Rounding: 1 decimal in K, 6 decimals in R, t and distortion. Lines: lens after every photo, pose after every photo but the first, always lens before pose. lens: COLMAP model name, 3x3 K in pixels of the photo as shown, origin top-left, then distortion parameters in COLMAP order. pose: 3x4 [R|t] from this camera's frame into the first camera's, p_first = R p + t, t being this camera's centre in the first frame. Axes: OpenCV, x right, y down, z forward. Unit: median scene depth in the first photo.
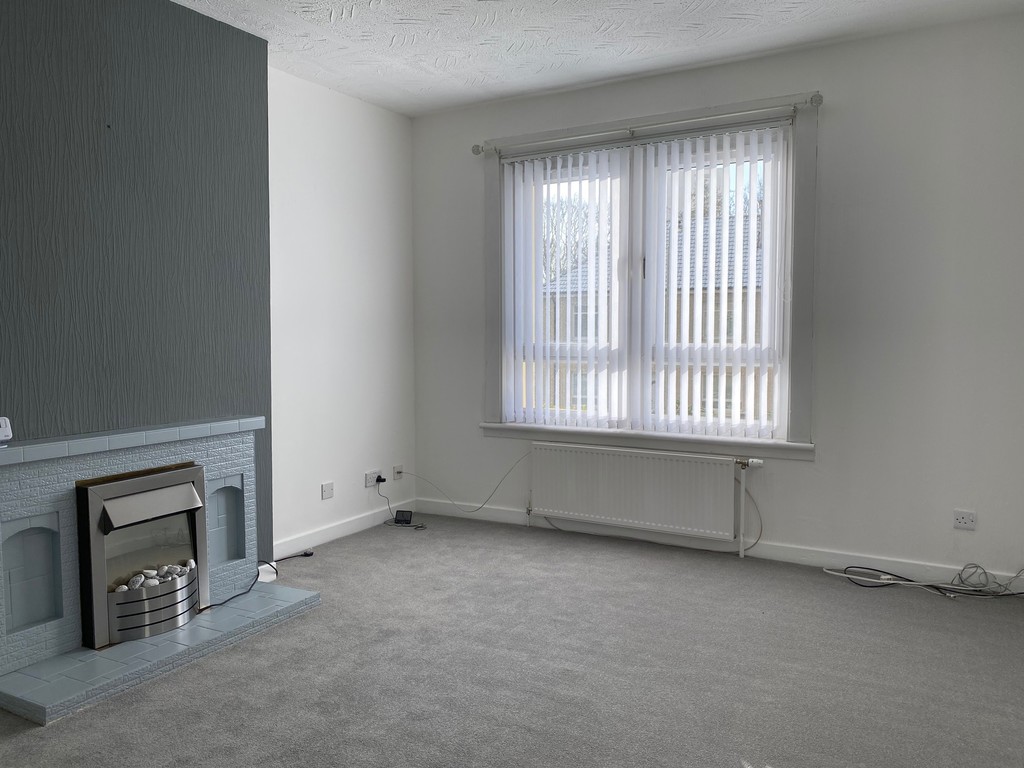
lens RADIAL K [[795.5, 0, 508.6], [0, 795.5, 386.8], [0, 0, 1]] dist [0.129039, -0.210325]
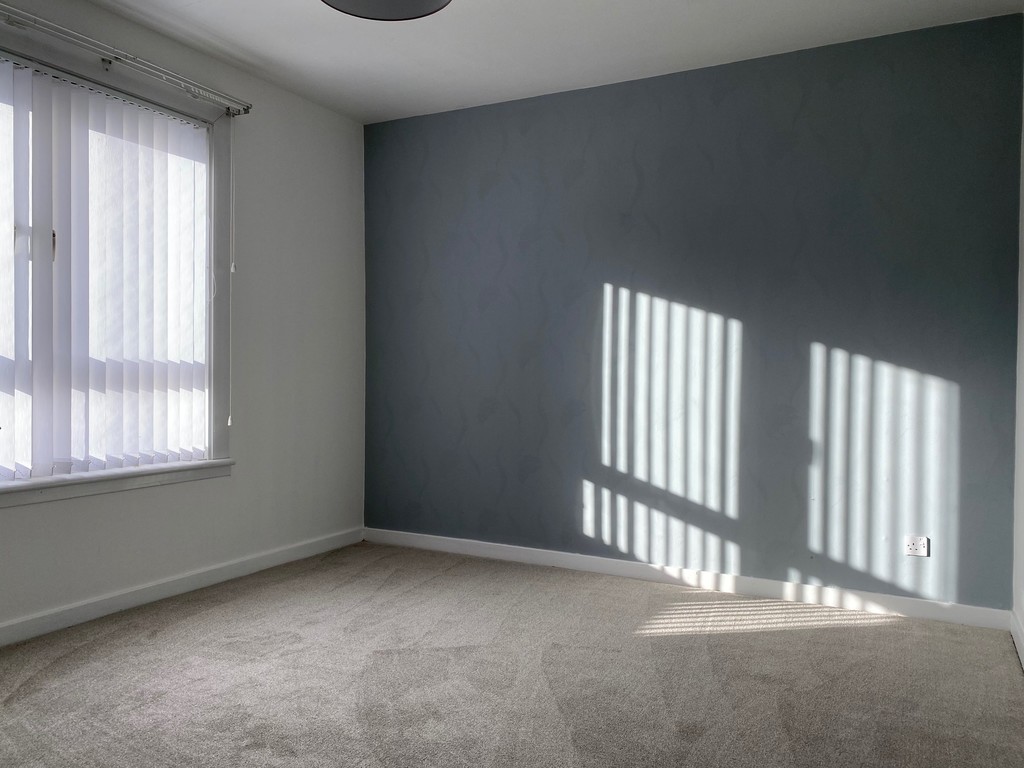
lens RADIAL K [[795.5, 0, 508.6], [0, 795.5, 386.8], [0, 0, 1]] dist [0.129039, -0.210325]
pose [[-0.039434, -0.007211, 0.999196, -0.614954], [0.064675, 0.997859, 0.009754, -0.004039], [-0.997127, 0.065008, -0.038883, 0.674781]]
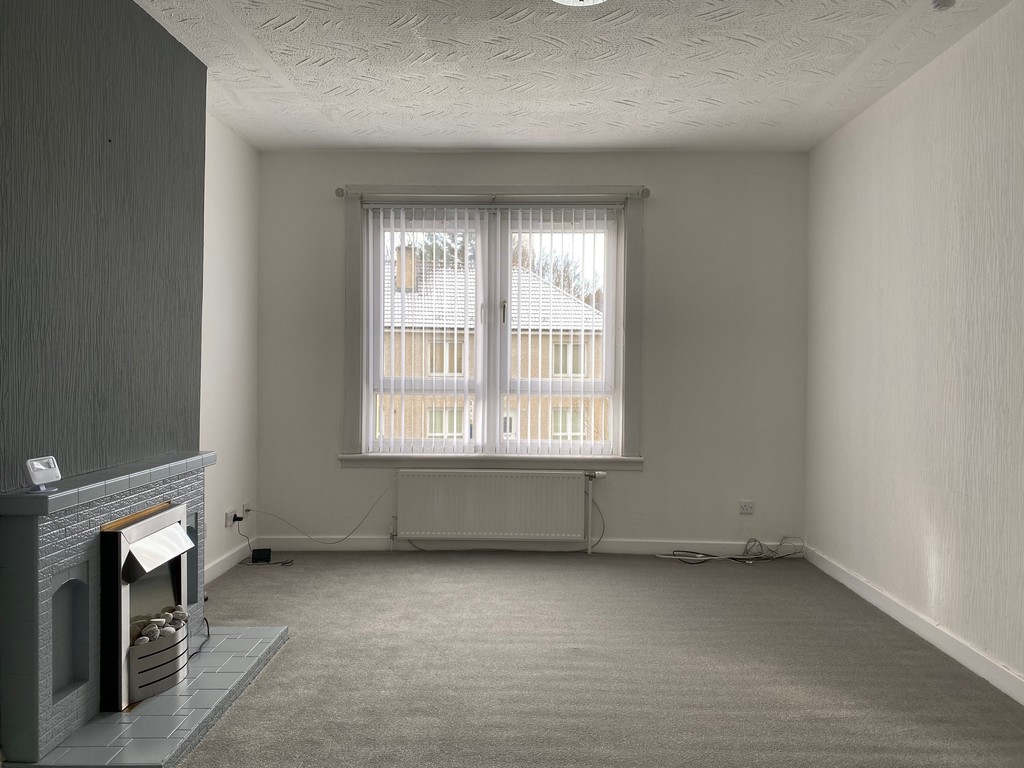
lens RADIAL K [[795.5, 0, 508.6], [0, 795.5, 386.8], [0, 0, 1]] dist [0.129039, -0.210325]
pose [[0.876368, -0.000019, 0.481641, -0.406506], [0.022848, 0.998876, -0.041534, 0.007017], [-0.481099, 0.047404, 0.875384, -0.012421]]
